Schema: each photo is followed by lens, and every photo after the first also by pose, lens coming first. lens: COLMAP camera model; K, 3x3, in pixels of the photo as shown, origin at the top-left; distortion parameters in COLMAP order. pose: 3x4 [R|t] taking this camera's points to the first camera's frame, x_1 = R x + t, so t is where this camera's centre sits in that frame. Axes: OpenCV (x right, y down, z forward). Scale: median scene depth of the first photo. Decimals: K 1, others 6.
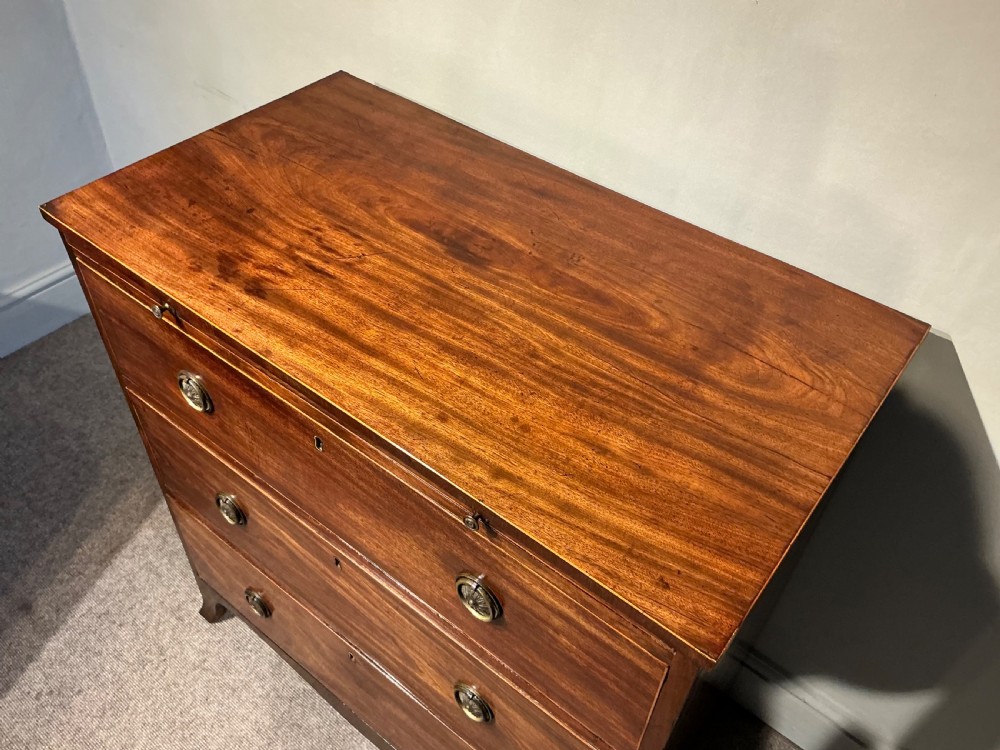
lens RADIAL K [[833.1, 0, 500.0], [0, 833.1, 375.0], [0, 0, 1]] dist [0.139911, -0.305834]
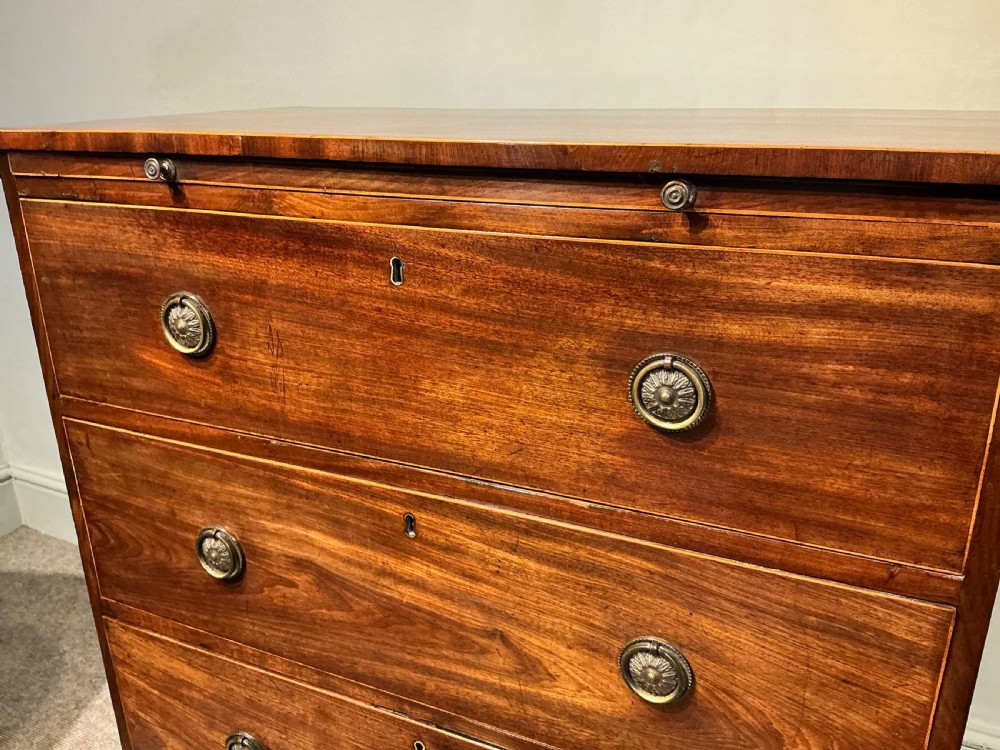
lens RADIAL K [[833.1, 0, 500.0], [0, 833.1, 375.0], [0, 0, 1]] dist [0.139911, -0.305834]
pose [[0.971241, -0.129582, 0.199747, -0.203695], [0.201044, 0.895783, -0.396427, 0.337229], [-0.127560, 0.425185, 0.896073, 0.259143]]
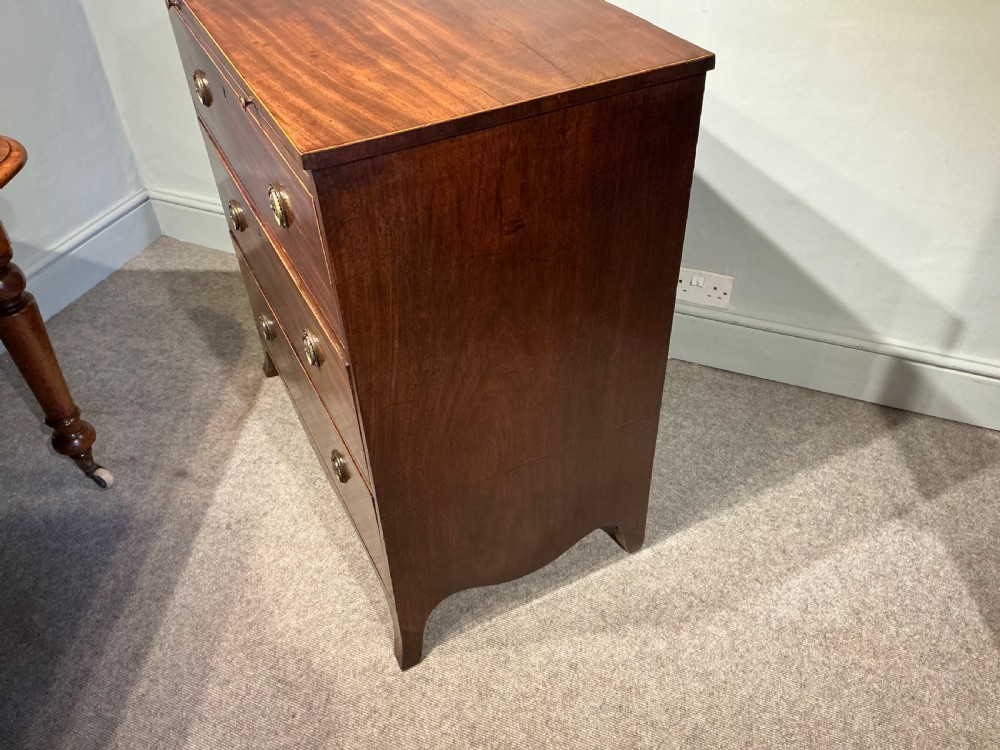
lens RADIAL K [[833.1, 0, 500.0], [0, 833.1, 375.0], [0, 0, 1]] dist [0.139911, -0.305834]
pose [[0.959135, -0.234036, 0.159018, -0.415520], [0.244159, 0.968589, -0.047144, 0.402923], [-0.142989, 0.084043, 0.986149, -0.181845]]
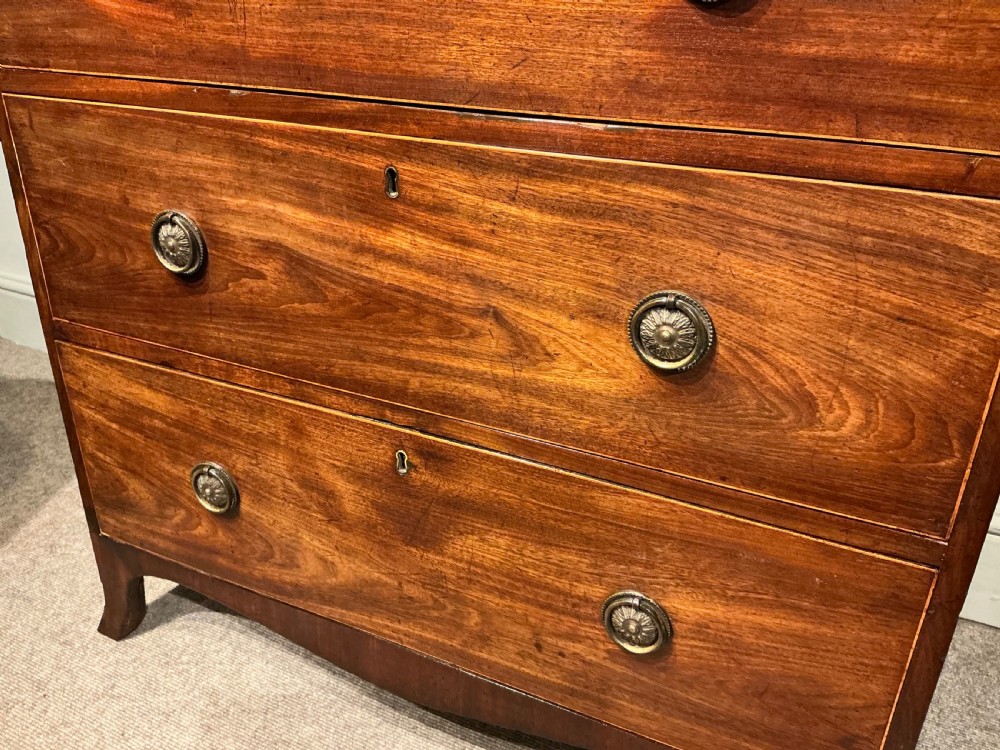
lens RADIAL K [[833.1, 0, 500.0], [0, 833.1, 375.0], [0, 0, 1]] dist [0.139911, -0.305834]
pose [[0.974996, -0.119198, 0.187547, -0.206392], [0.172631, 0.937715, -0.301477, 0.457543], [-0.139931, 0.326315, 0.934846, 0.395363]]
